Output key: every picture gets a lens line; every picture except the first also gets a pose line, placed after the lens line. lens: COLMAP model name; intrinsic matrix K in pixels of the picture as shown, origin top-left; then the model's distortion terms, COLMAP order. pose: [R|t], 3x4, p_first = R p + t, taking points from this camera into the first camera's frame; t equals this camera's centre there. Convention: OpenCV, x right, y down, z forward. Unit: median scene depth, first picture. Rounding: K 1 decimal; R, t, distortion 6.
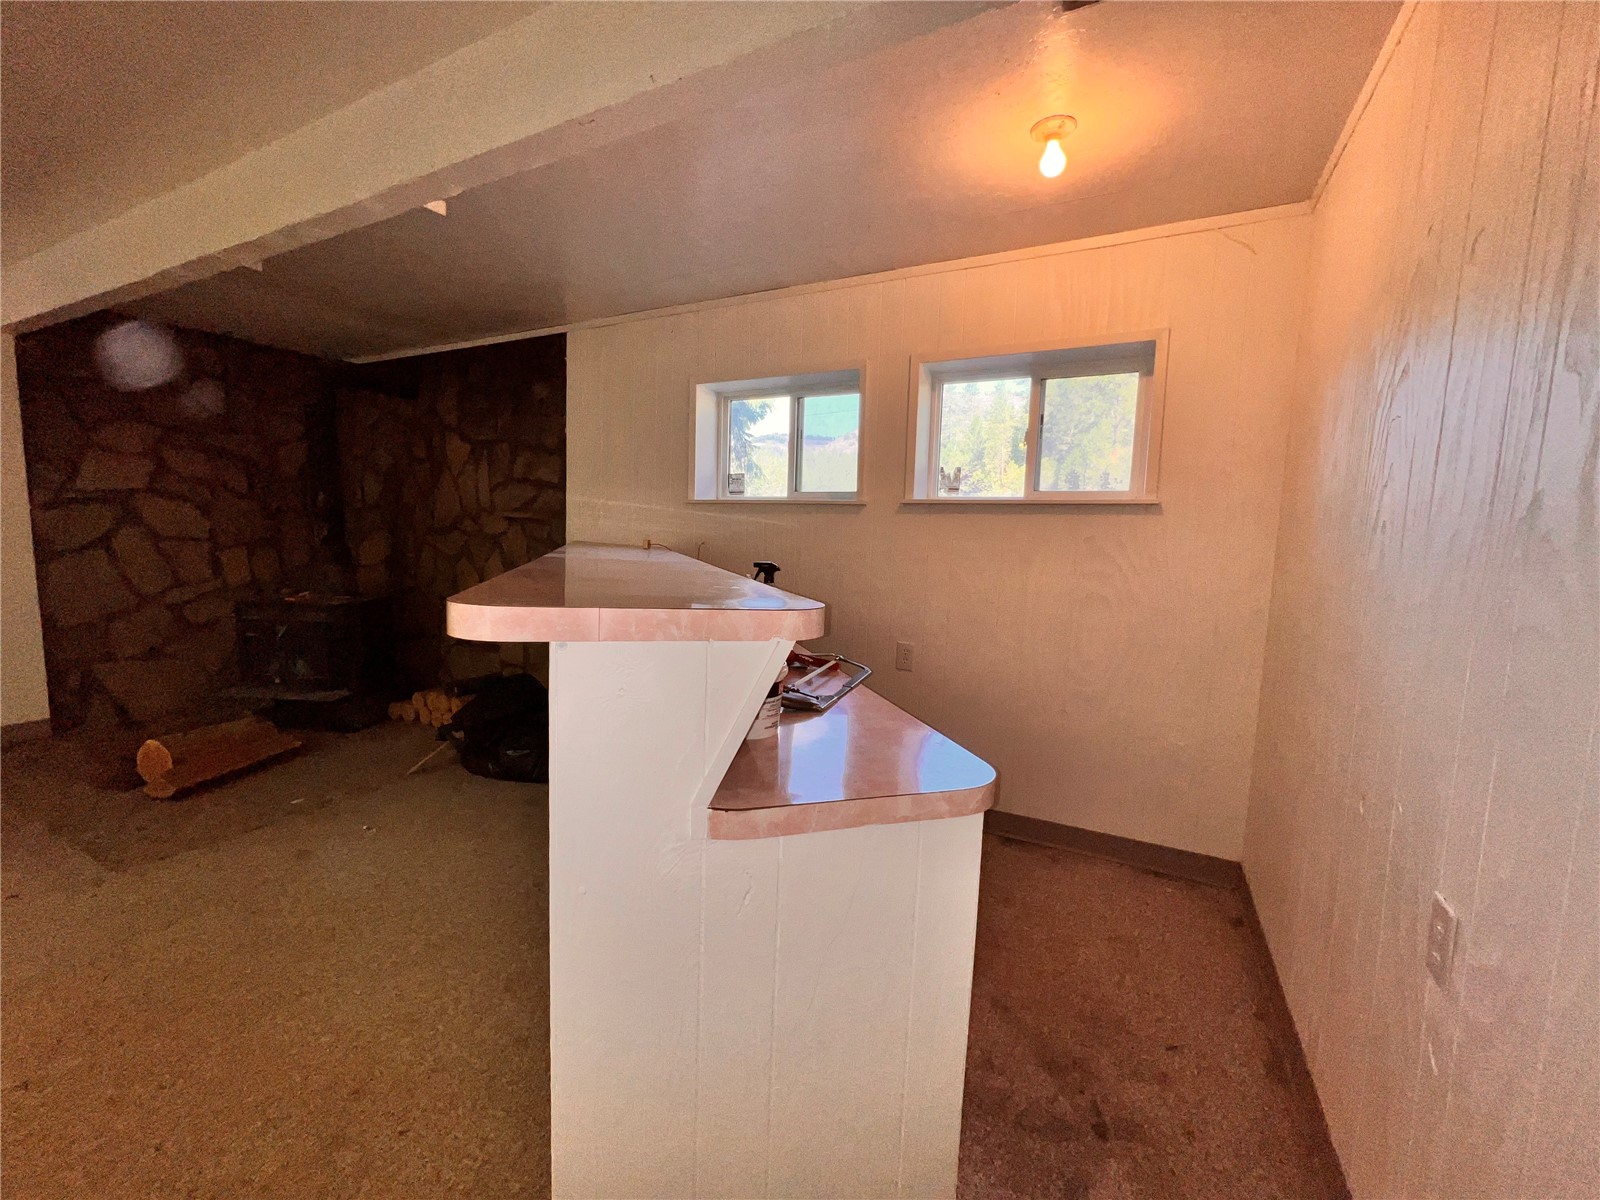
lens RADIAL K [[643.2, 0, 801.4], [0, 643.2, 598.9], [0, 0, 1]] dist [-0.003649, 0.000659]
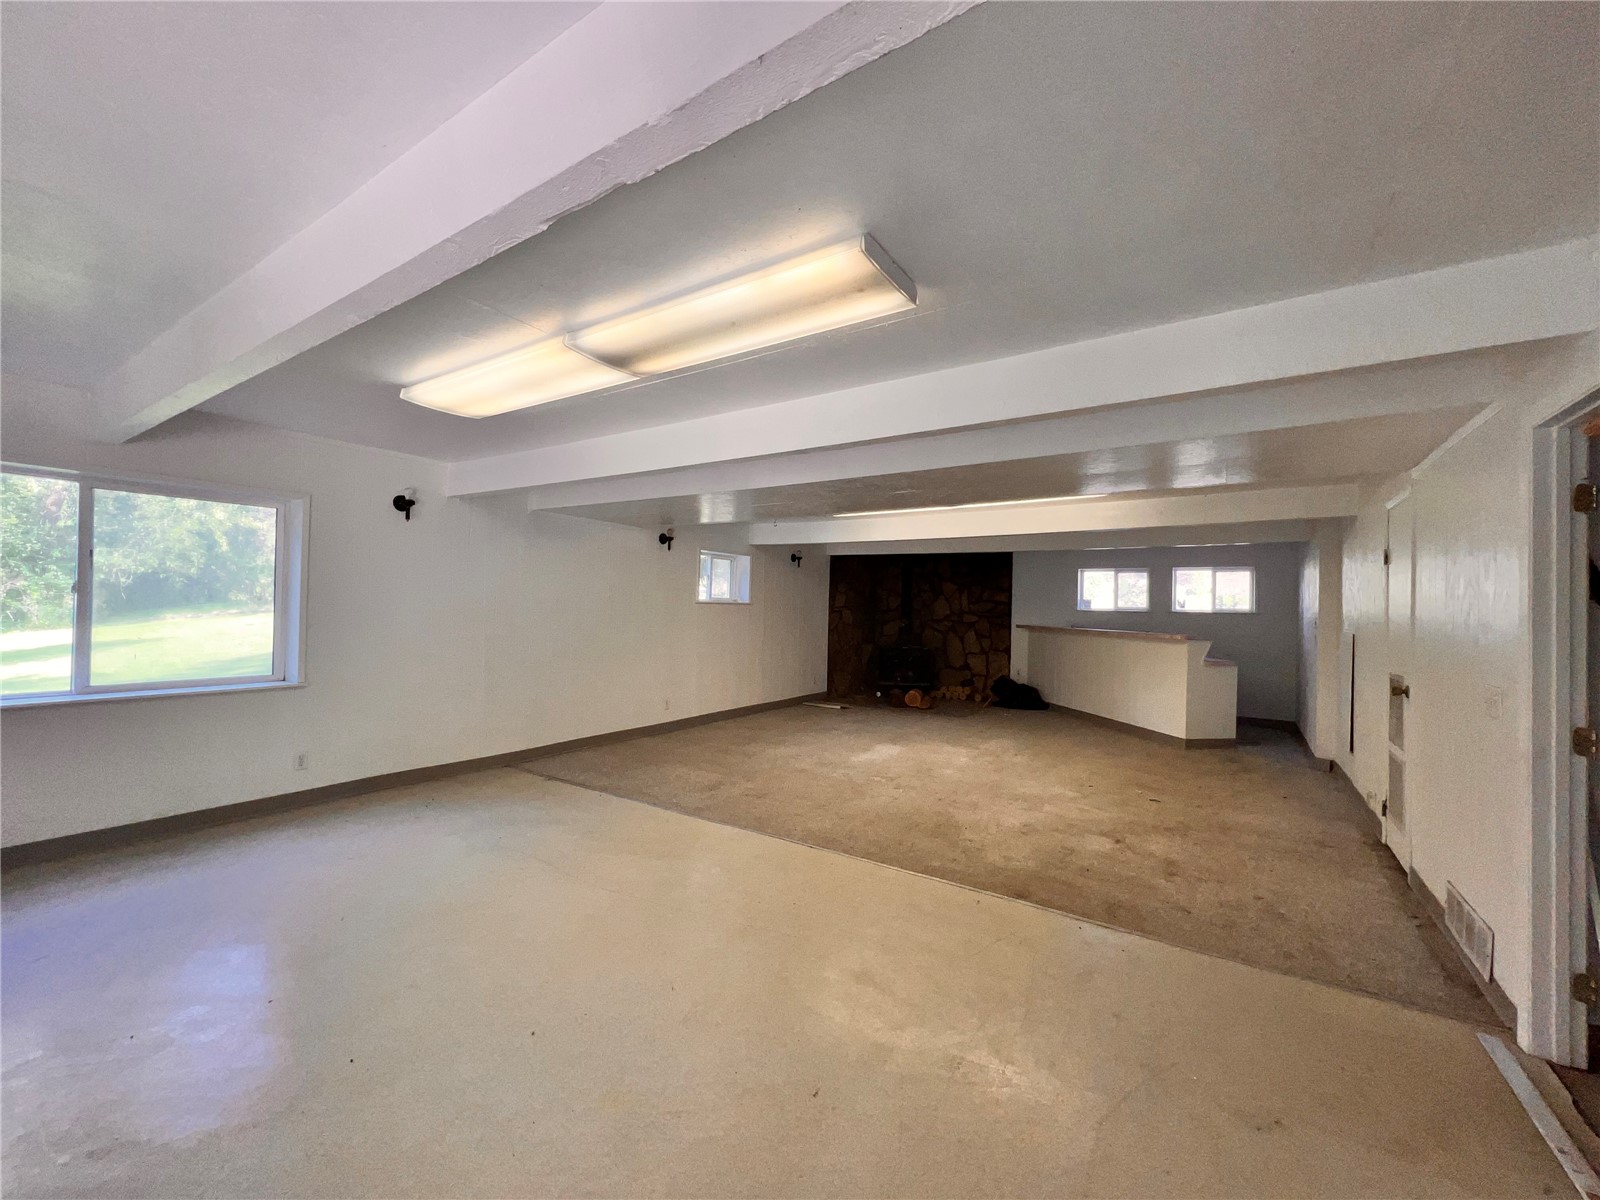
lens RADIAL K [[643.2, 0, 801.3], [0, 643.2, 603.8], [0, 0, 1]] dist [-0.003649, 0.000659]
pose [[0.994792, -0.010663, -0.101371, -0.903894], [-0.000342, 0.994159, -0.107924, 0.099908], [0.101930, 0.107396, 0.988977, -1.568539]]
